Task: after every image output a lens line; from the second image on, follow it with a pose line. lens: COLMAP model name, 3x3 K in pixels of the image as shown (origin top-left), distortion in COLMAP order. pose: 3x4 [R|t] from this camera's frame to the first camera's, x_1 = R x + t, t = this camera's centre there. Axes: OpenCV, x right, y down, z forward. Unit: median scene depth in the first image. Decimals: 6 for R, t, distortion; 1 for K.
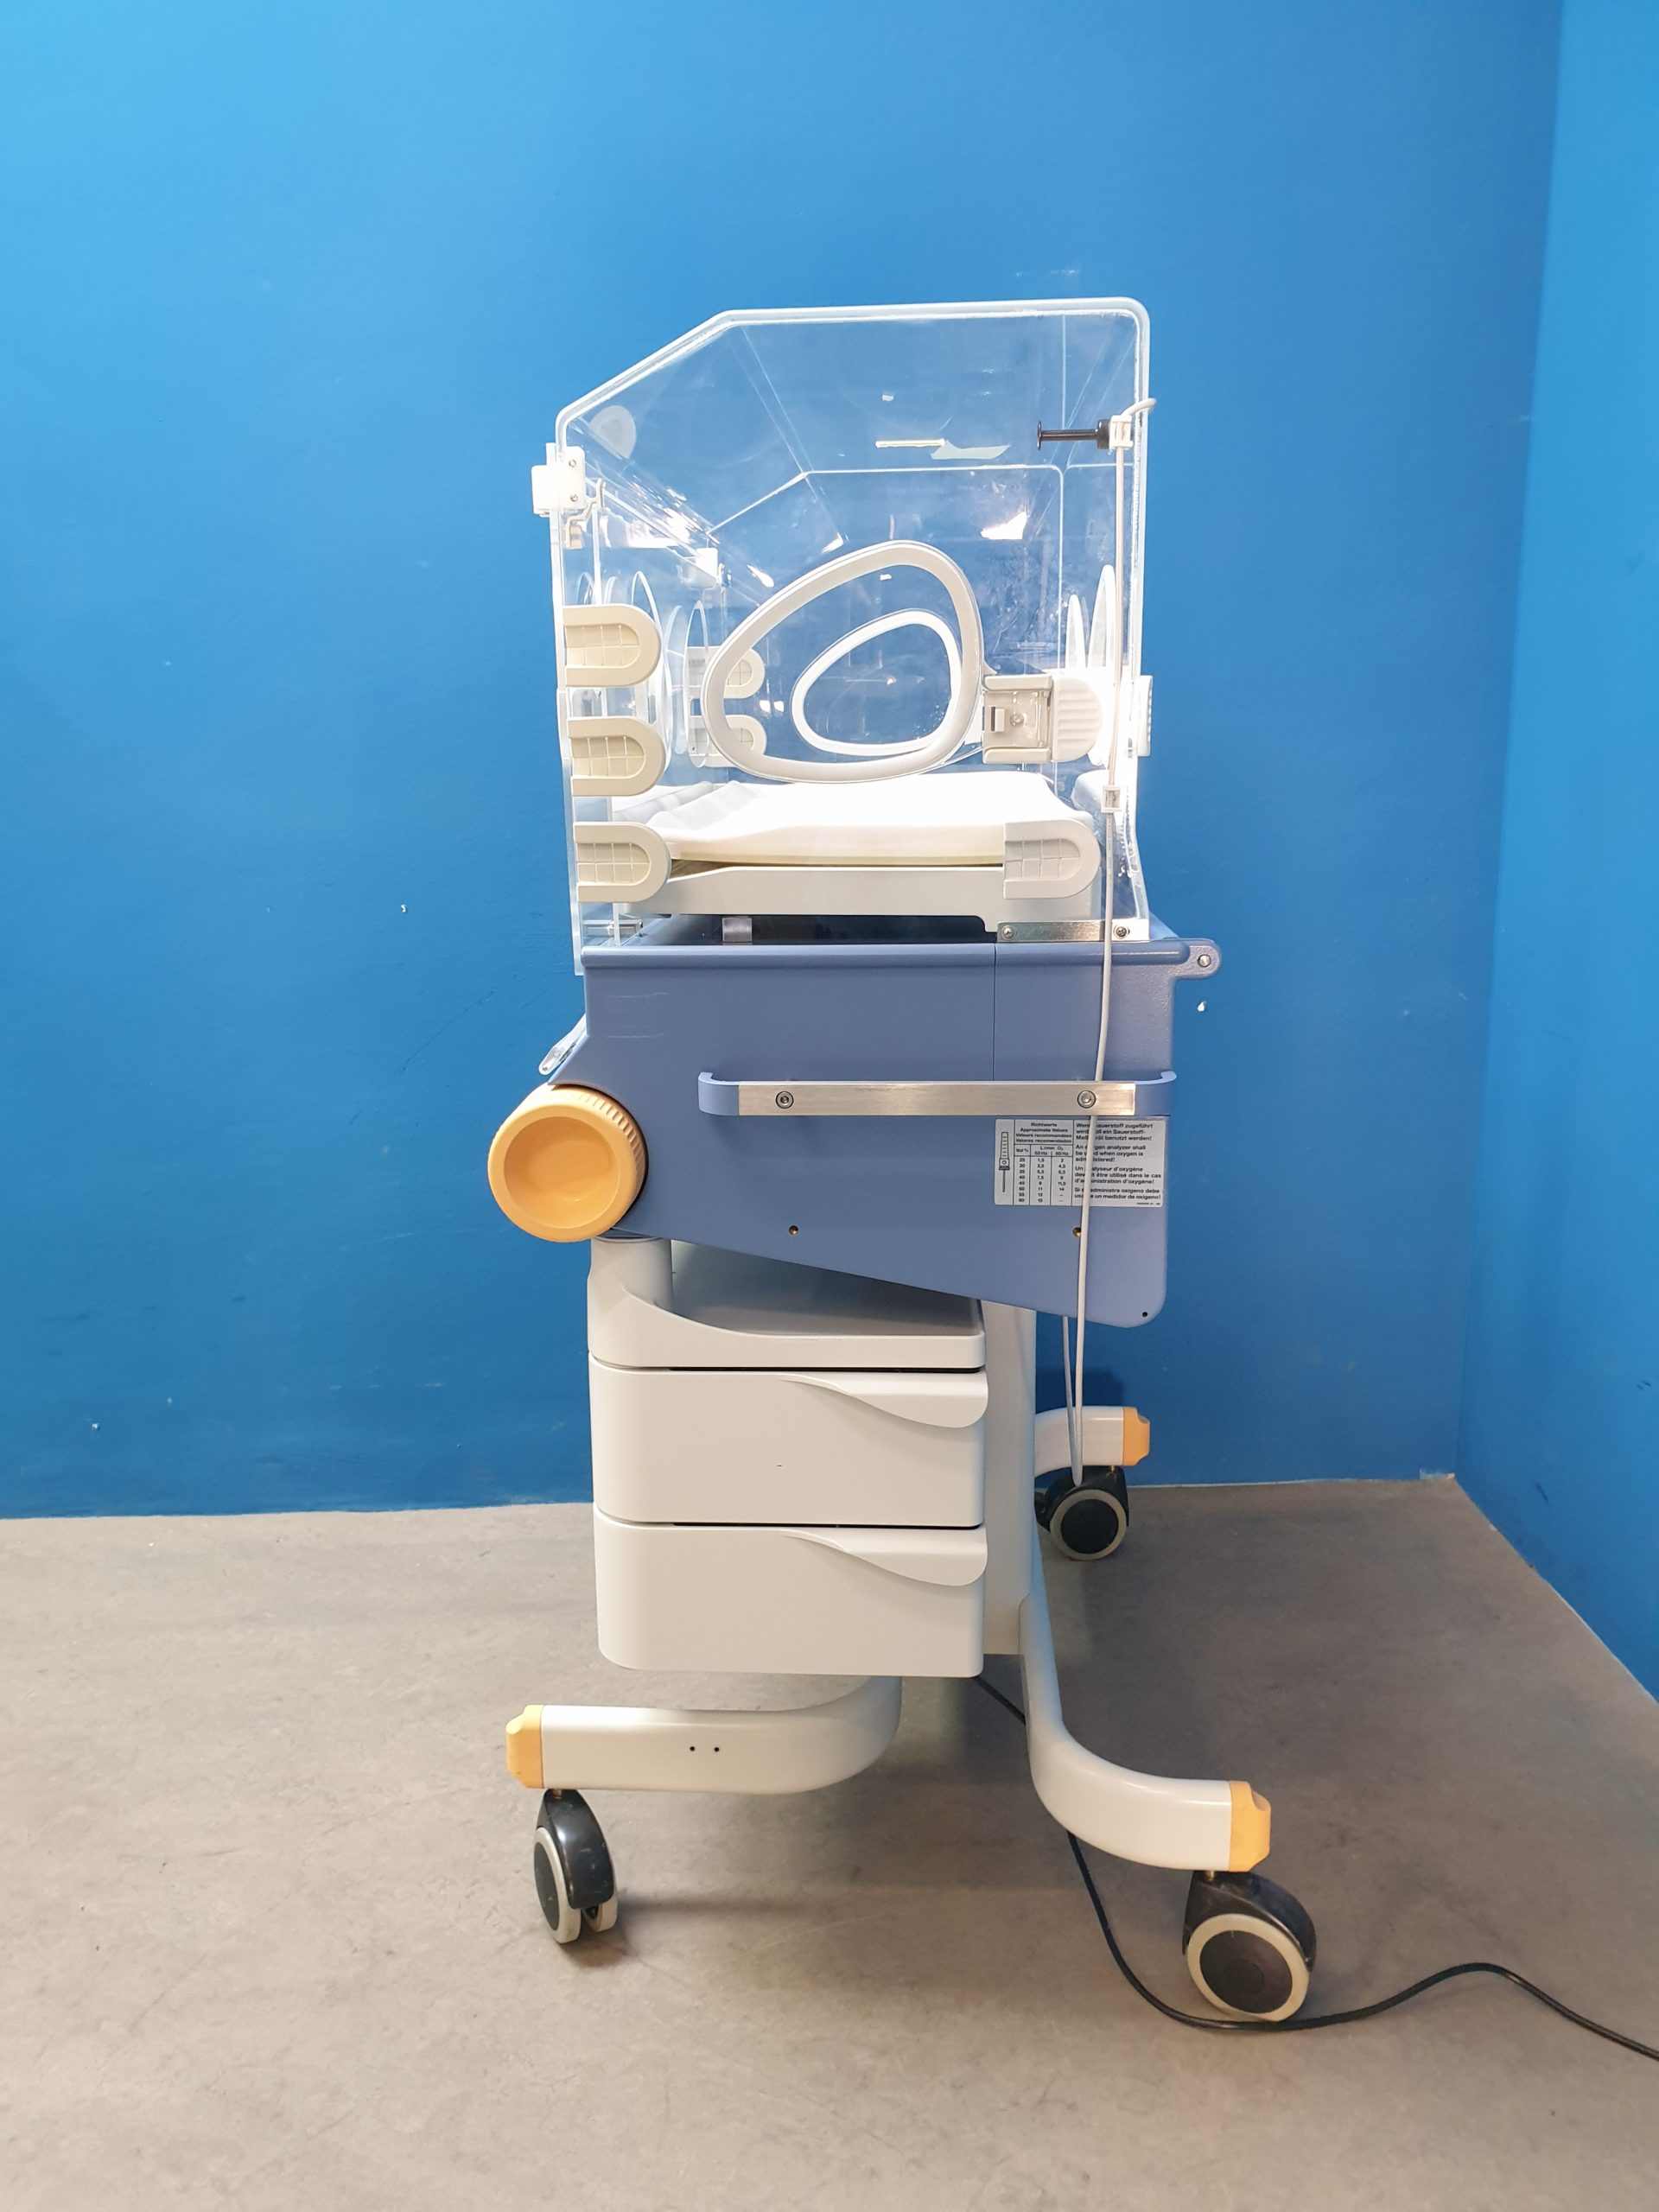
lens RADIAL K [[1767.9, 0, 829.5], [0, 1767.9, 1106.0], [0, 0, 1]] dist [-0.004226, 0.064412]
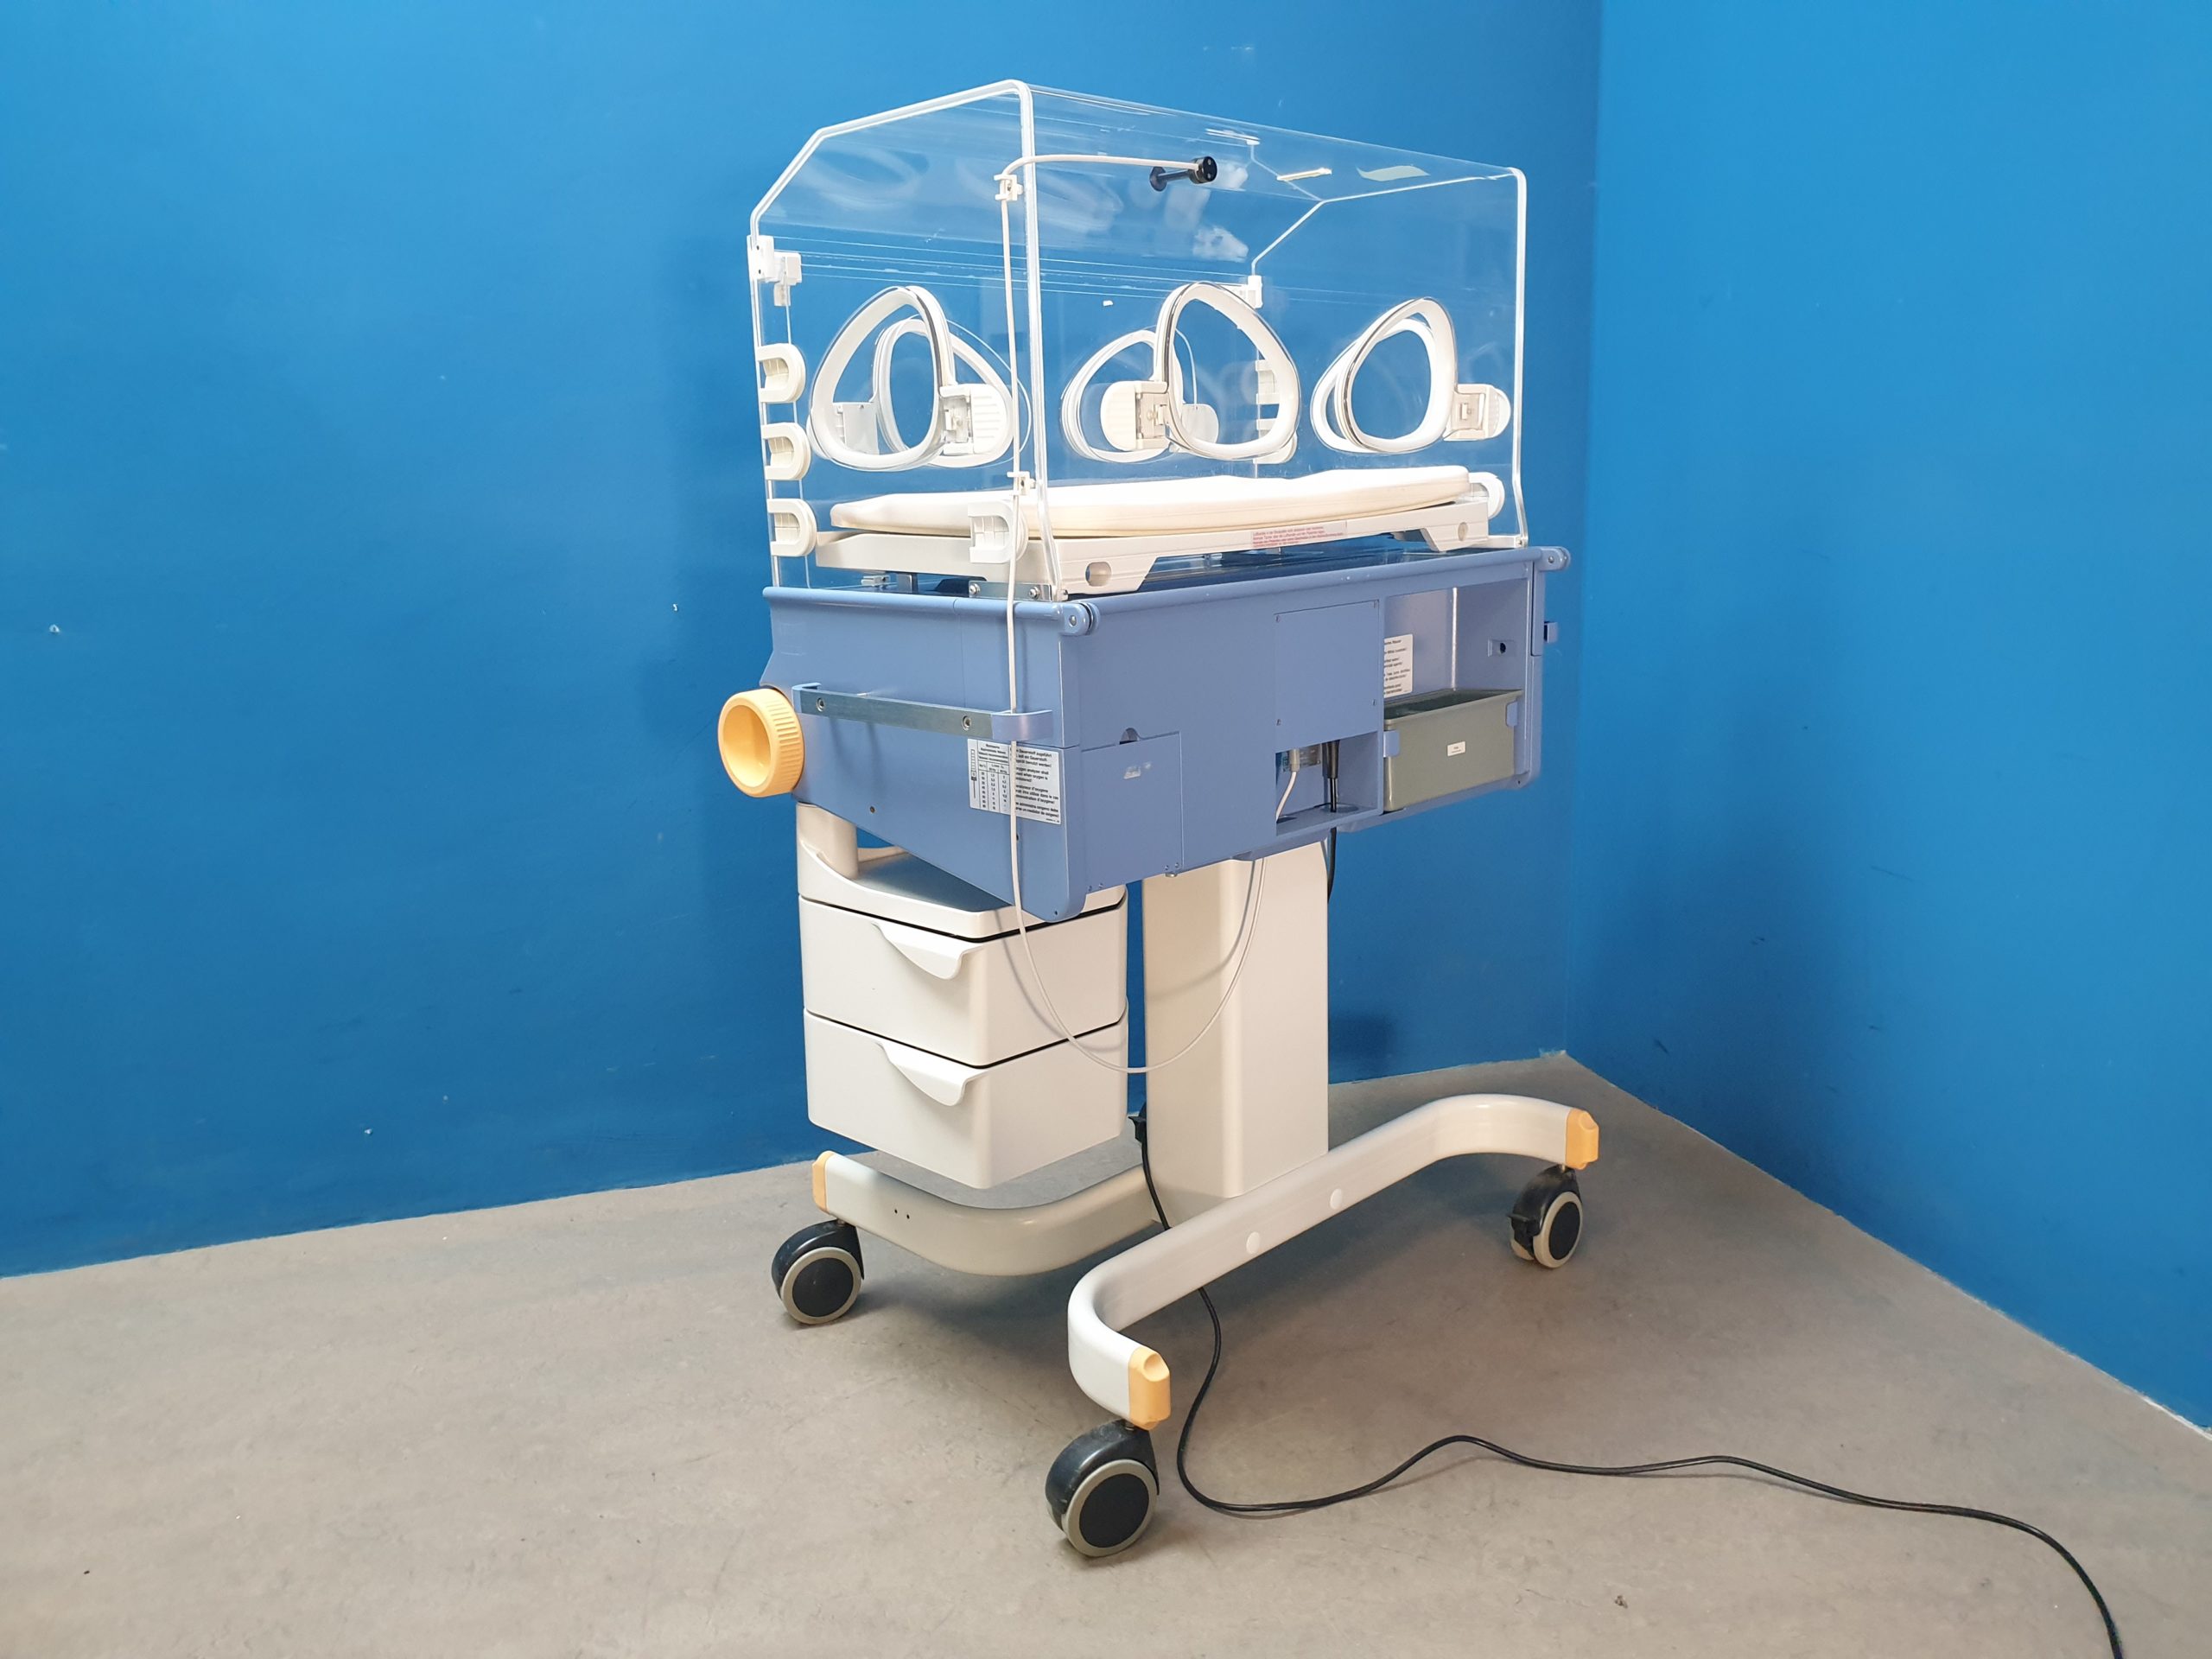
lens RADIAL K [[1769.4, 0, 1122.4], [0, 1769.4, 816.0], [0, 0, 1]] dist [-0.014836, 0.080106]
pose [[0.963025, -0.063564, 0.261805, -0.354093], [0.067011, 0.997743, -0.004250, 0.047862], [-0.260944, 0.021637, 0.965111, -0.129518]]
